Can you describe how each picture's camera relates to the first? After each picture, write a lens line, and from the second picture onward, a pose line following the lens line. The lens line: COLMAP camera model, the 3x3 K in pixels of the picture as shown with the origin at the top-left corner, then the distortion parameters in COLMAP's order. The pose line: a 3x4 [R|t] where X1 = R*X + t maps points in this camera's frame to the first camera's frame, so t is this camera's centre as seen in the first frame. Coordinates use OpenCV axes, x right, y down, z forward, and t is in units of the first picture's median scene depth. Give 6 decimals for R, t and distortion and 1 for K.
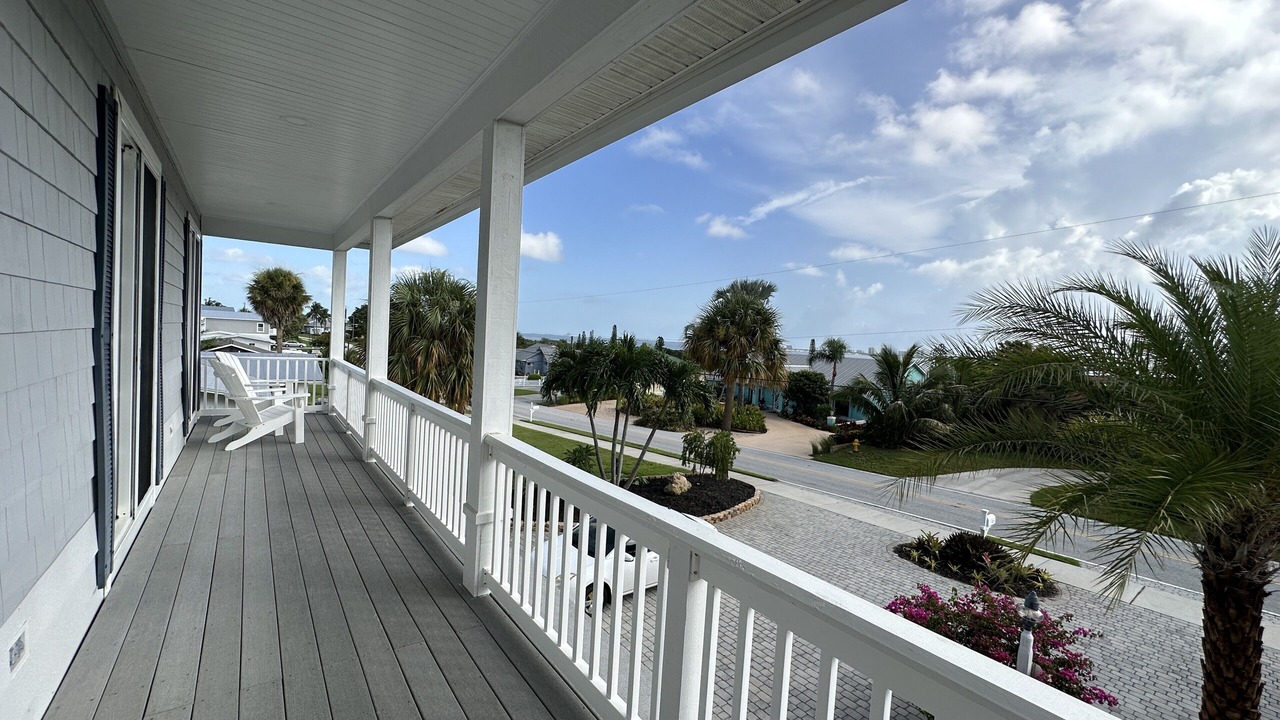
lens RADIAL K [[513.4, 0, 640.0], [0, 513.4, 360.0], [0, 0, 1]] dist [-0.000800, 0.000187]
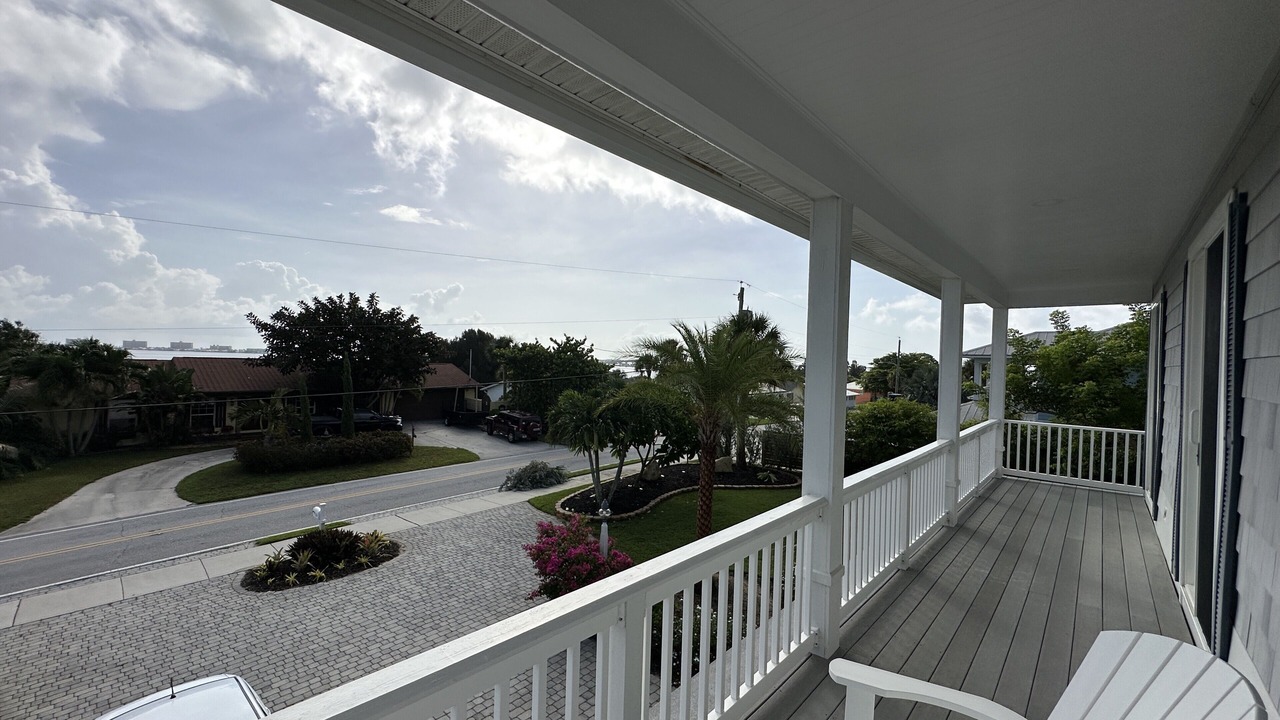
lens RADIAL K [[513.4, 0, 640.0], [0, 513.4, 360.0], [0, 0, 1]] dist [-0.000800, 0.000187]
pose [[-0.184271, -0.063577, 0.980817, -0.461874], [-0.000049, 0.997906, 0.064676, -0.065543], [-0.982875, 0.011870, -0.183888, 0.594401]]
